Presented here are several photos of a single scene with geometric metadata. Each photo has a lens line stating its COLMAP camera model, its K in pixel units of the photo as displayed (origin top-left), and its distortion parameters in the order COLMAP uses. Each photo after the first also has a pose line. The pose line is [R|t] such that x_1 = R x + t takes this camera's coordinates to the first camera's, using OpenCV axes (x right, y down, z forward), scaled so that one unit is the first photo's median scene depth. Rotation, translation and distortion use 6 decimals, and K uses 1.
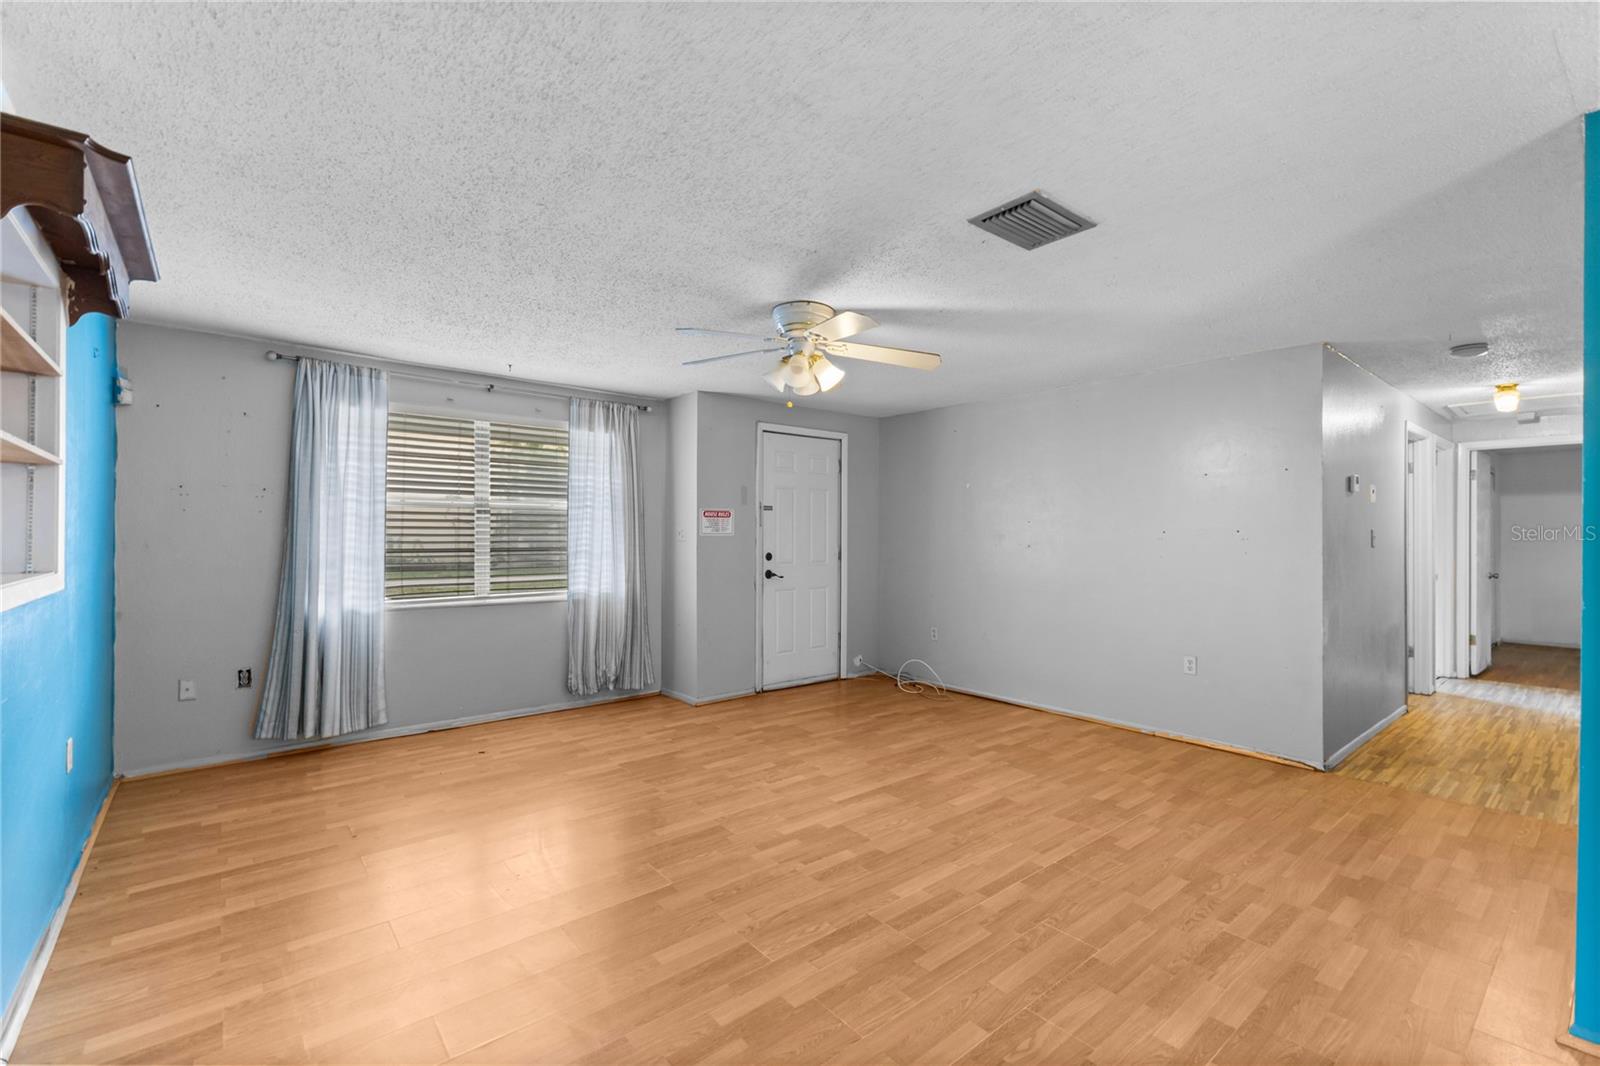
lens RADIAL K [[695.9, 0, 804.5], [0, 695.9, 530.8], [0, 0, 1]] dist [0.003125, 0.000025]
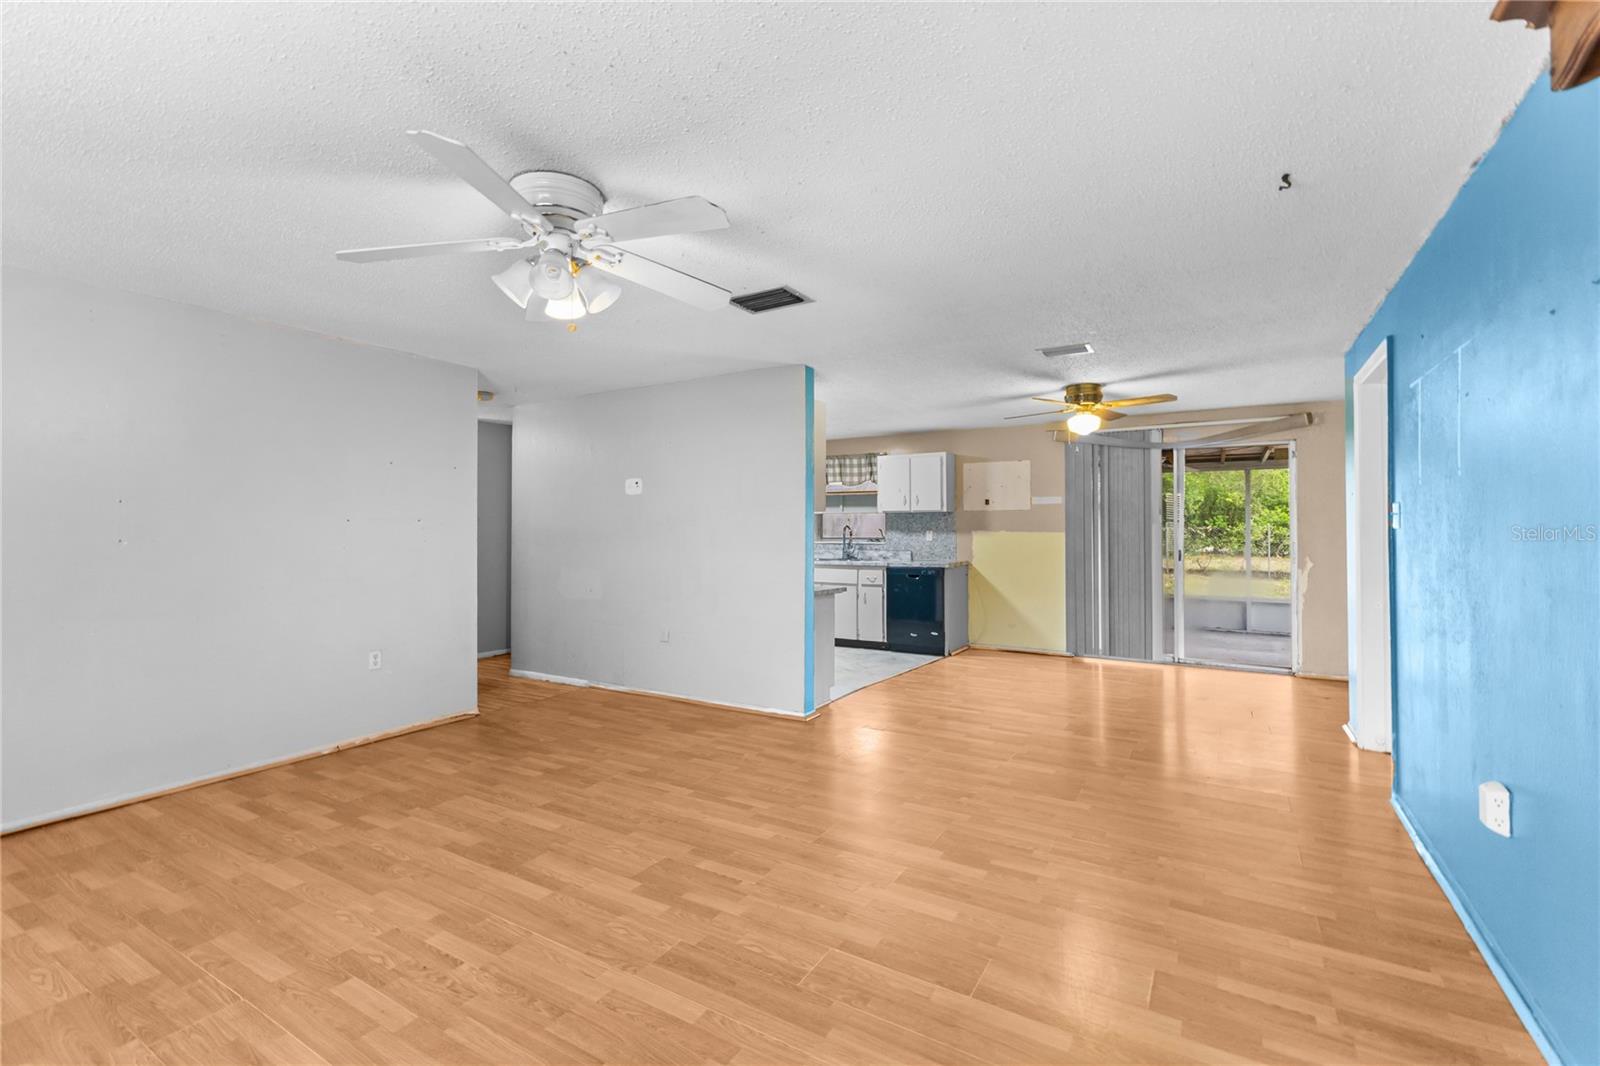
lens RADIAL K [[695.9, 0, 806.4], [0, 695.9, 529.1], [0, 0, 1]] dist [0.003125, 0.000025]
pose [[-0.330061, -0.003743, 0.943952, -0.733490], [-0.005205, 0.999984, 0.002145, 0.007324], [-0.943945, -0.004205, -0.330075, 0.999889]]
